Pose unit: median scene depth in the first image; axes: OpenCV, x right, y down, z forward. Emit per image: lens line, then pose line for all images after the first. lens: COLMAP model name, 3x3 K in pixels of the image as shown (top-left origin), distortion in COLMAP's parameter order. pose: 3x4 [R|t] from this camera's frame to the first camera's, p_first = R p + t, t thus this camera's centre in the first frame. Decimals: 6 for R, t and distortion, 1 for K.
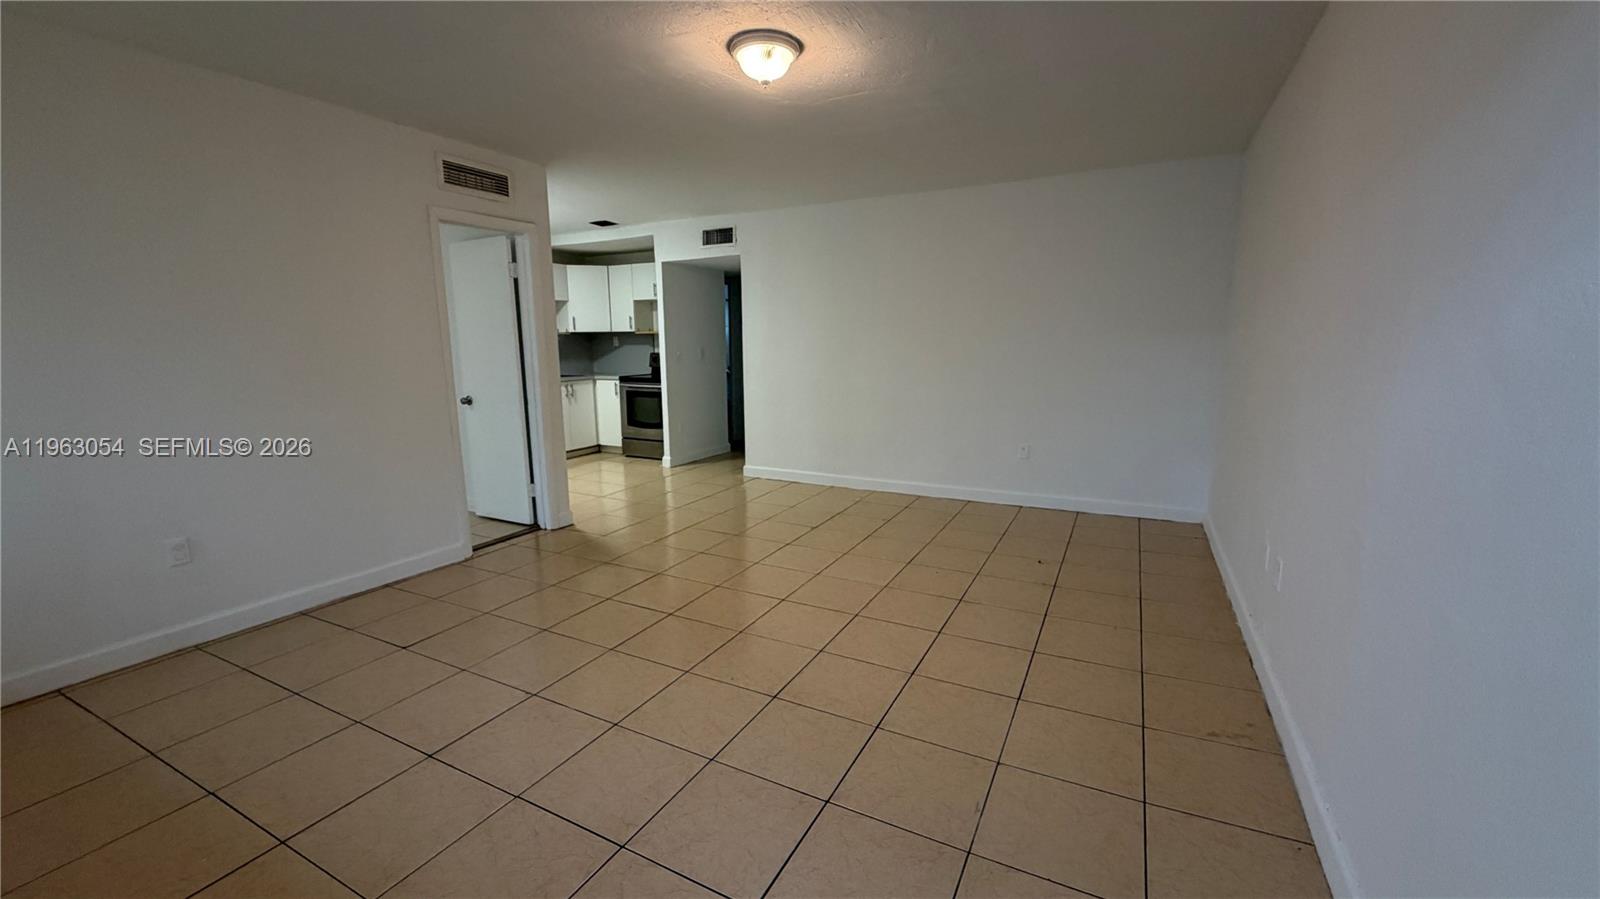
lens RADIAL K [[649.2, 0, 800.0], [0, 649.2, 449.5], [0, 0, 1]] dist [-0.000011, -0.000002]
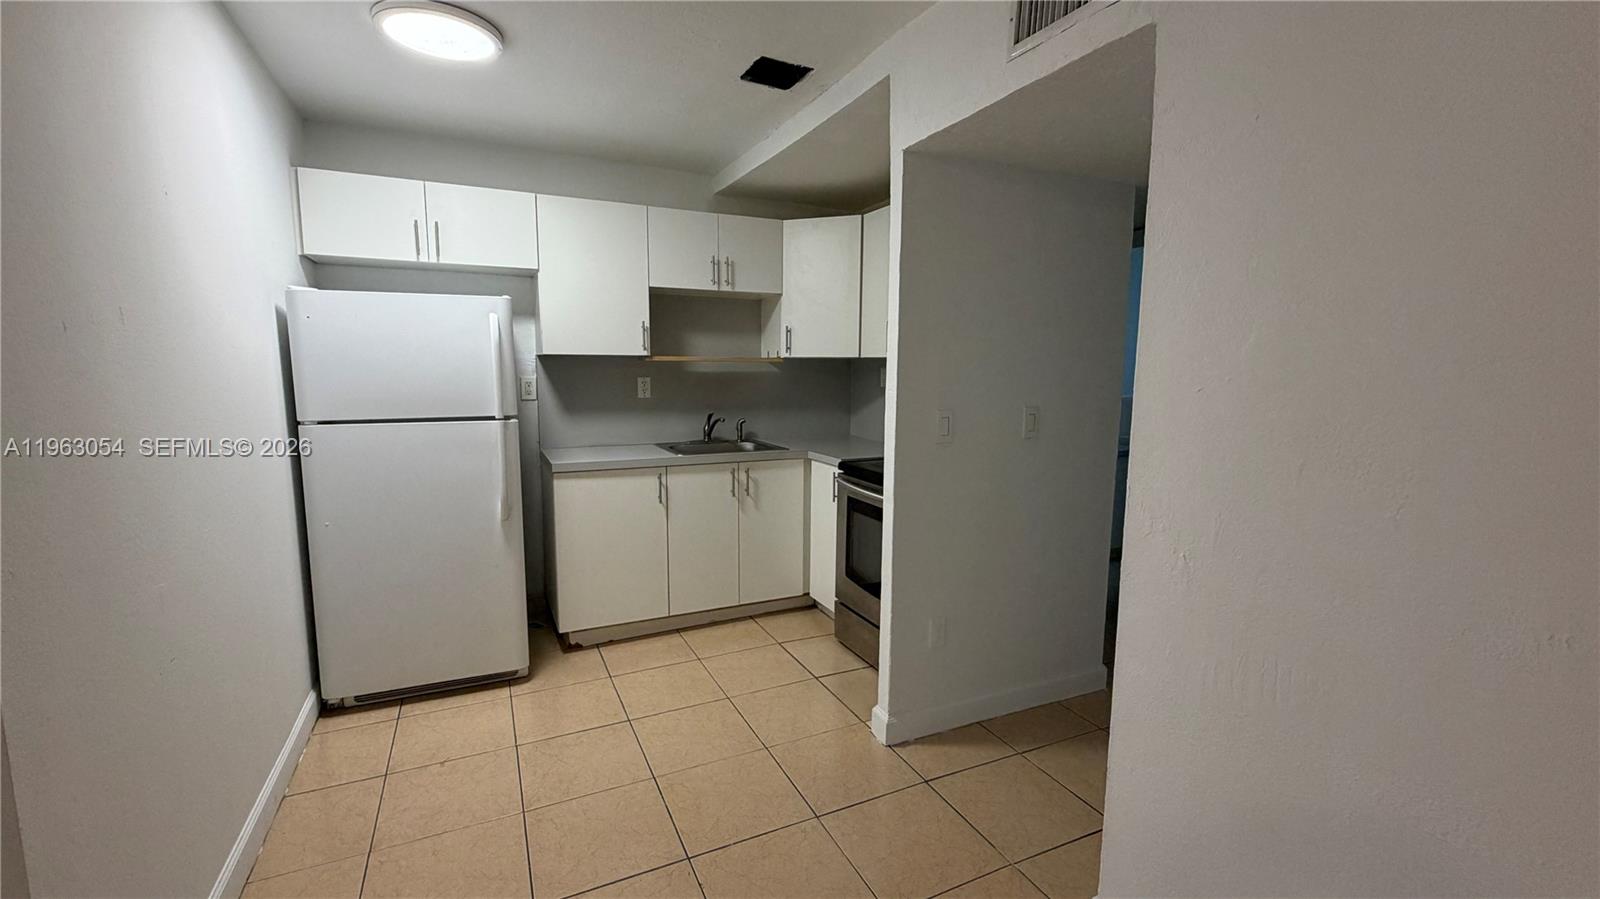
lens RADIAL K [[687.9, 0, 800.0], [0, 687.9, 449.5], [0, 0, 1]] dist [0.000171, 0.000011]
pose [[0.794655, 0.088761, -0.600537, -0.026389], [-0.118821, 0.992860, -0.010481, -0.110513], [0.595319, 0.079685, 0.799528, 0.610238]]
